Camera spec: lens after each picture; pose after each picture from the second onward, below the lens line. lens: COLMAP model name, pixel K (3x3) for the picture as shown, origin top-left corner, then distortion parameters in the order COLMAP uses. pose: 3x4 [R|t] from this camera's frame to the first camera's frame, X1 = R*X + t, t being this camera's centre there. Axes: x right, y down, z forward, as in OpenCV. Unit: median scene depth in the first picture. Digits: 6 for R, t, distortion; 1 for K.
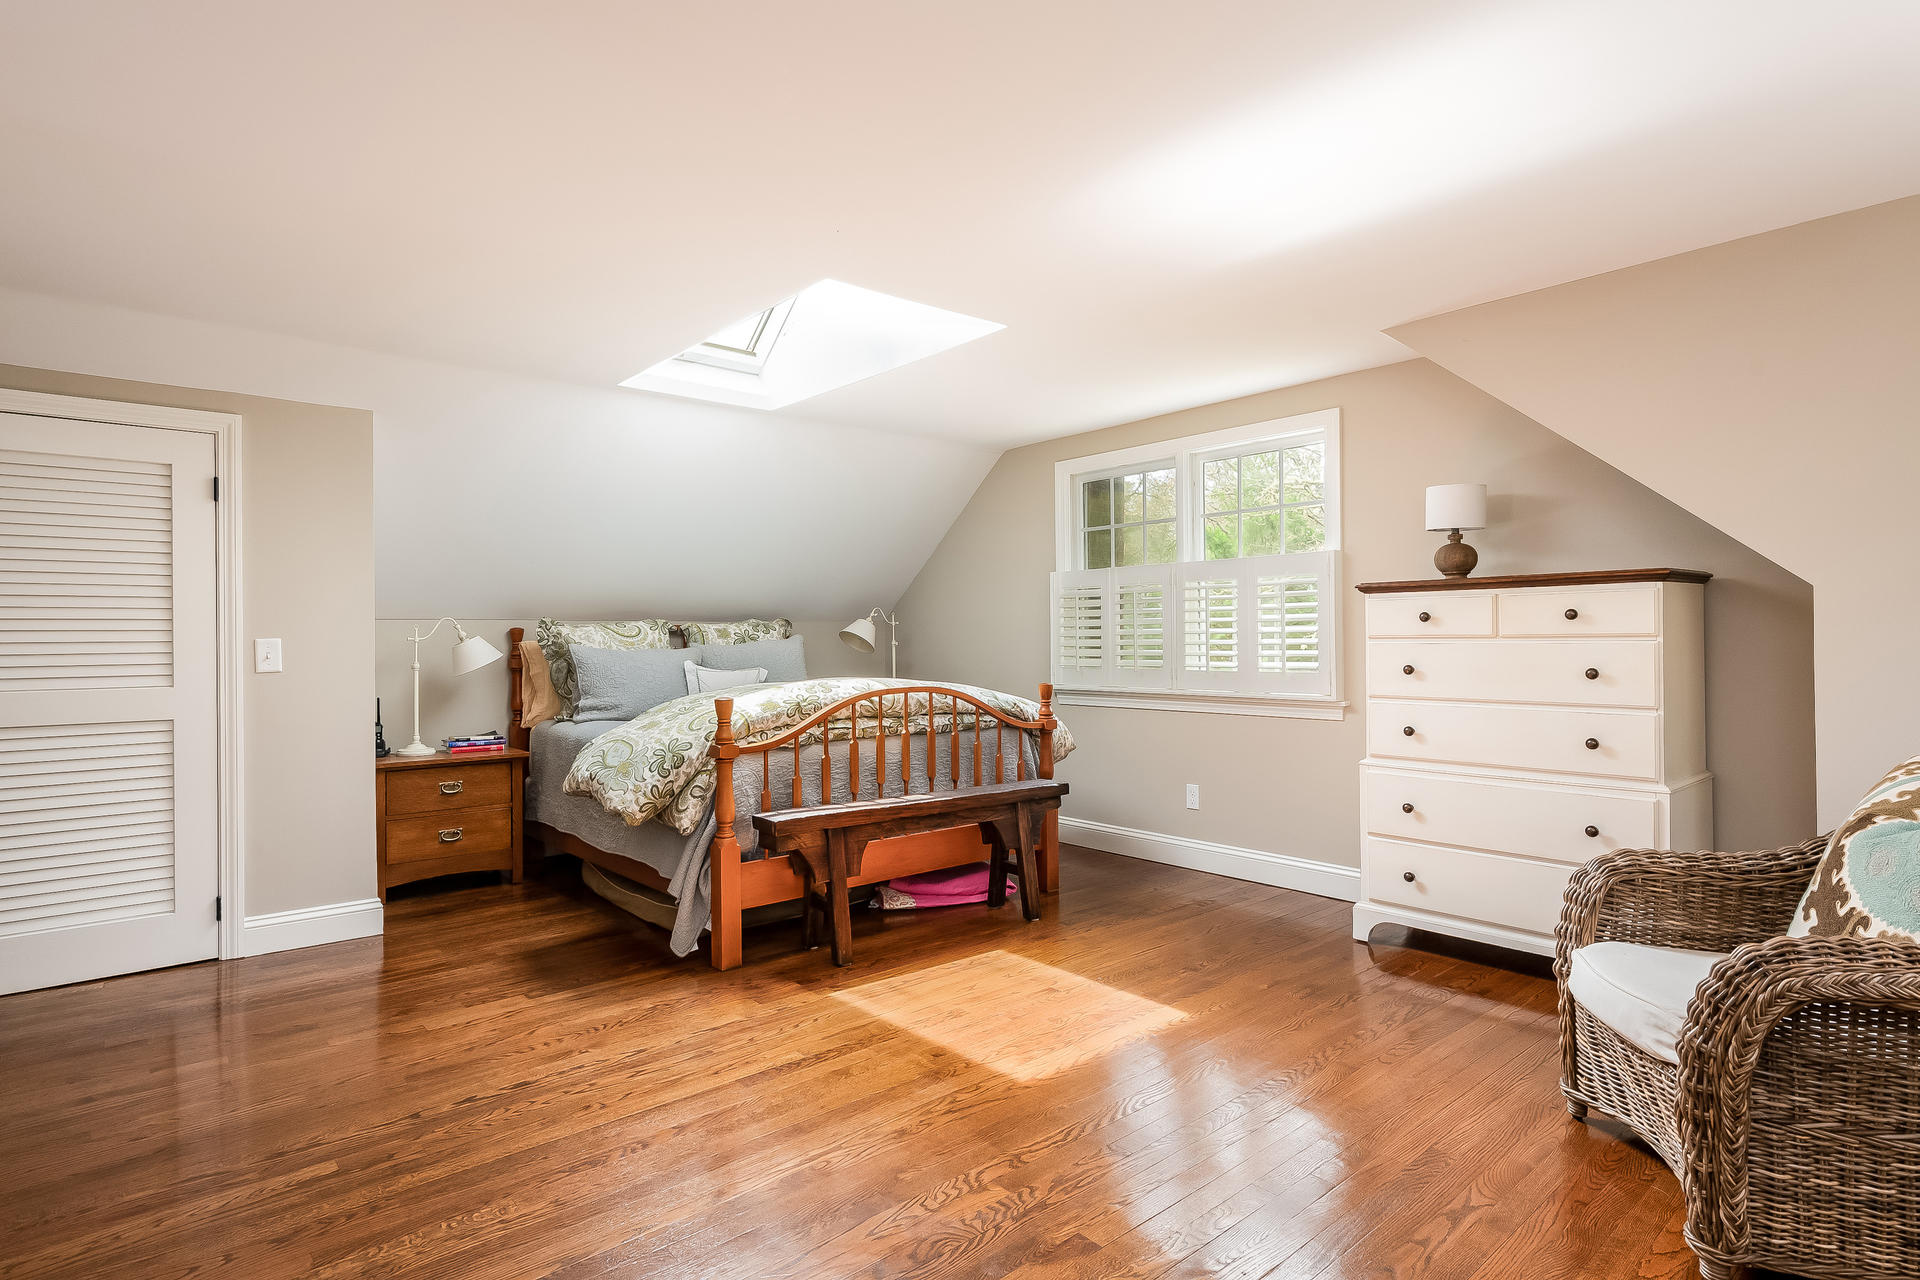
lens RADIAL K [[970.2, 0, 955.8], [0, 970.2, 643.8], [0, 0, 1]] dist [0.007258, 0.000716]
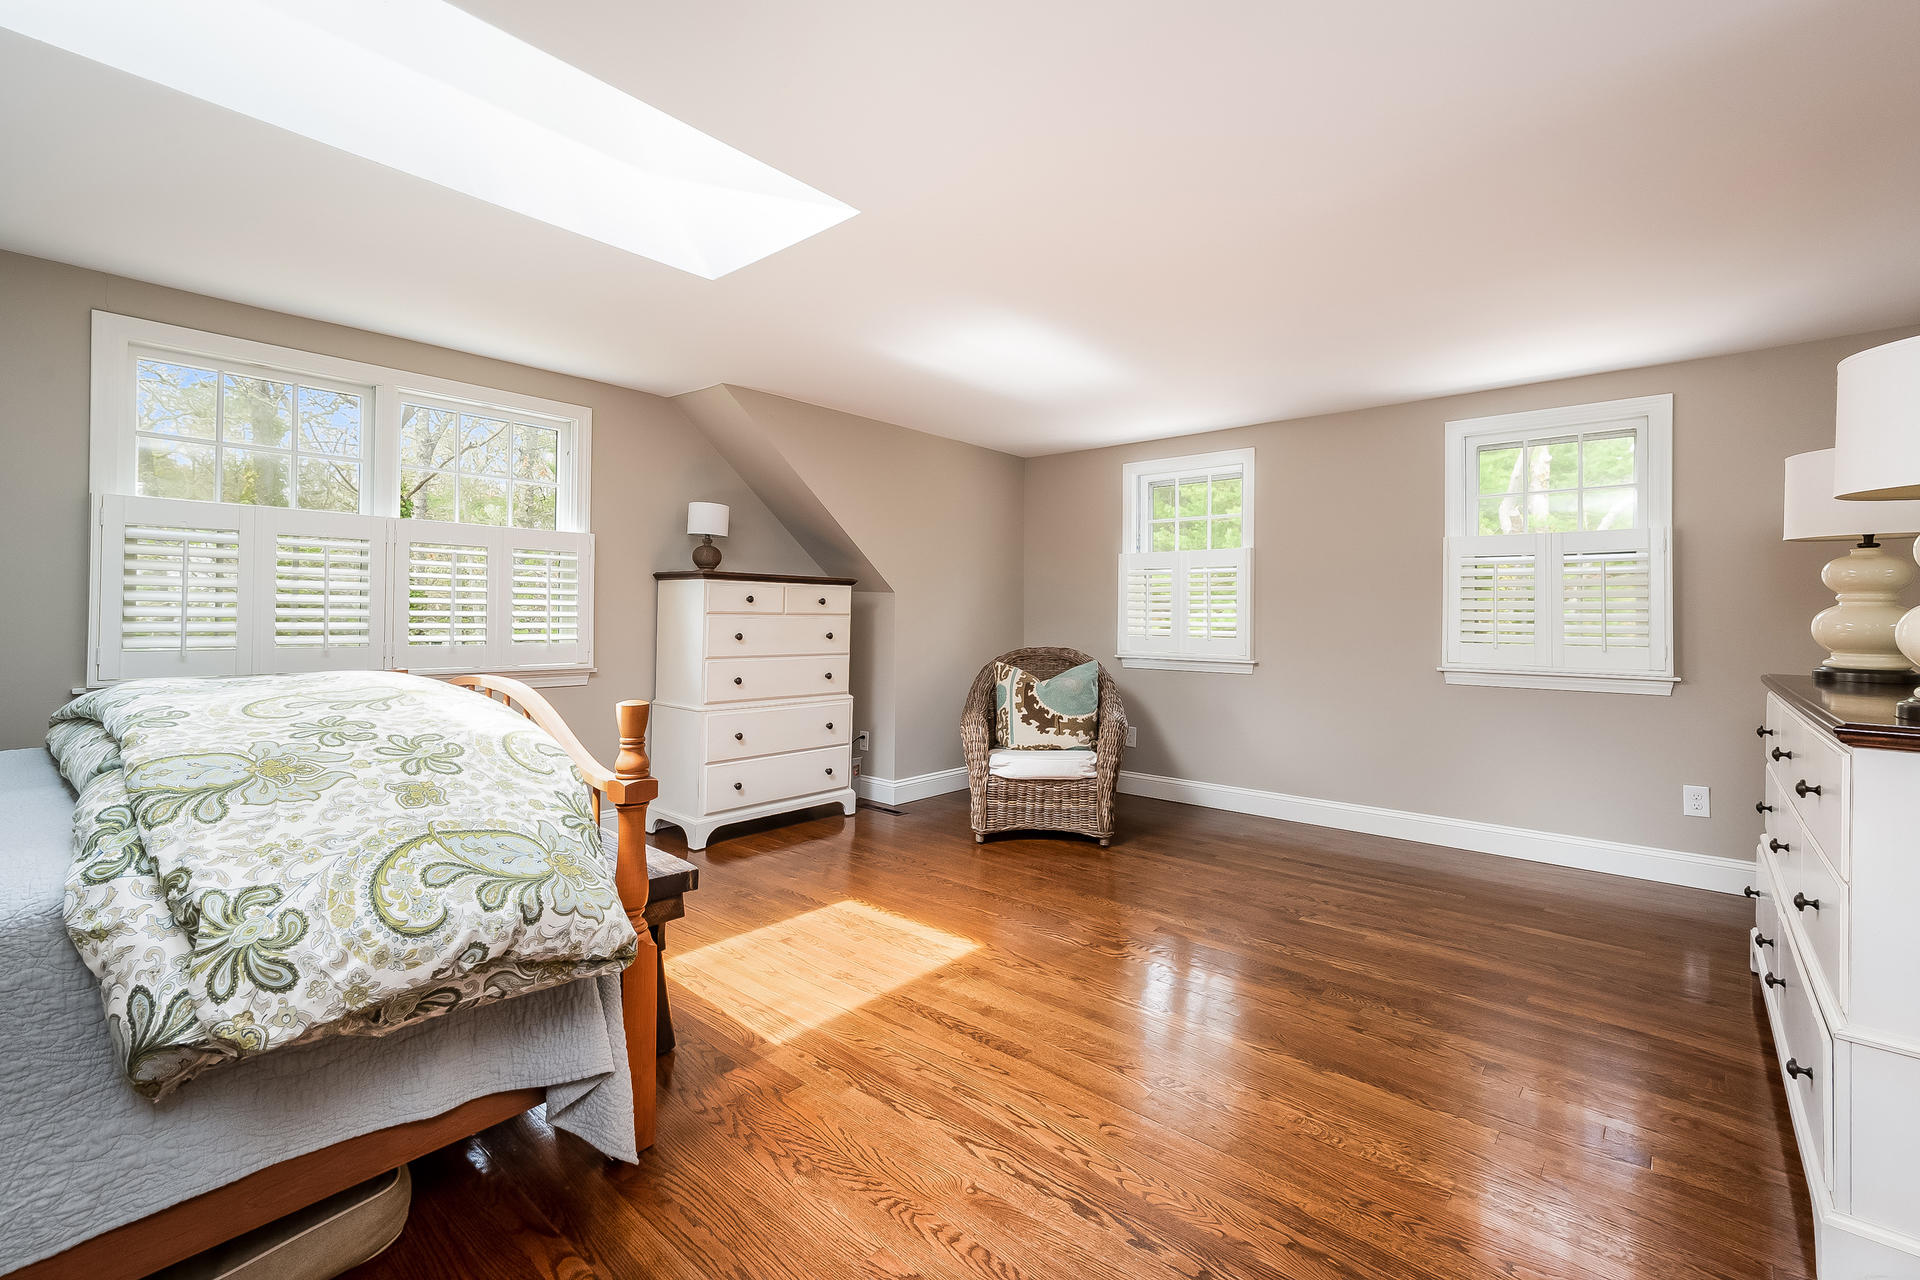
lens RADIAL K [[861.9, 0, 954.7], [0, 861.9, 620.8], [0, 0, 1]] dist [0.015509, 0.000574]
pose [[-0.143963, 0.001910, 0.989581, -0.877265], [-0.004553, 0.999986, -0.002593, 0.006406], [-0.989573, -0.004879, -0.143953, 0.964781]]
